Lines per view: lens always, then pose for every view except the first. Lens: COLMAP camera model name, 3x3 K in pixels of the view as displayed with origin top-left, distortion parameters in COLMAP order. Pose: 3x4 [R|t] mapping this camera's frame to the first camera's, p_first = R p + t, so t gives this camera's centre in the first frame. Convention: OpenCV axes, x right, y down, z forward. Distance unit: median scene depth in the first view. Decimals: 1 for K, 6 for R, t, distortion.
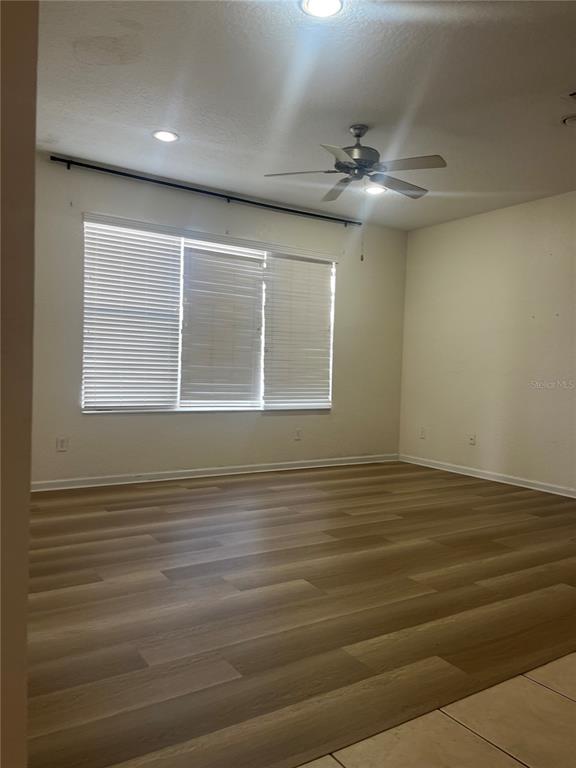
lens RADIAL K [[594.6, 0, 292.8], [0, 594.6, 387.3], [0, 0, 1]] dist [0.070006, -0.106248]
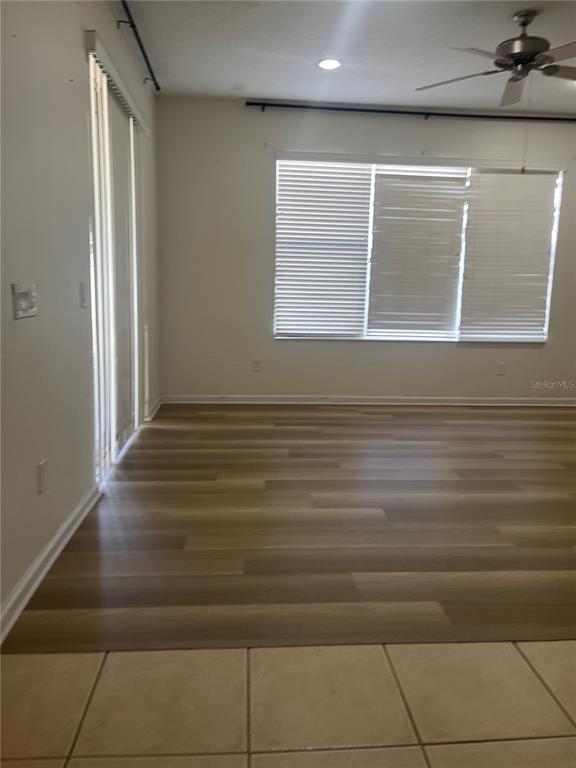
lens RADIAL K [[594.6, 0, 292.8], [0, 594.6, 387.3], [0, 0, 1]] dist [0.070006, -0.106248]
pose [[0.872593, 0.072638, -0.483017, 0.204944], [-0.012019, 0.991774, 0.127433, -0.008035], [0.488300, -0.105392, 0.866288, 0.034193]]
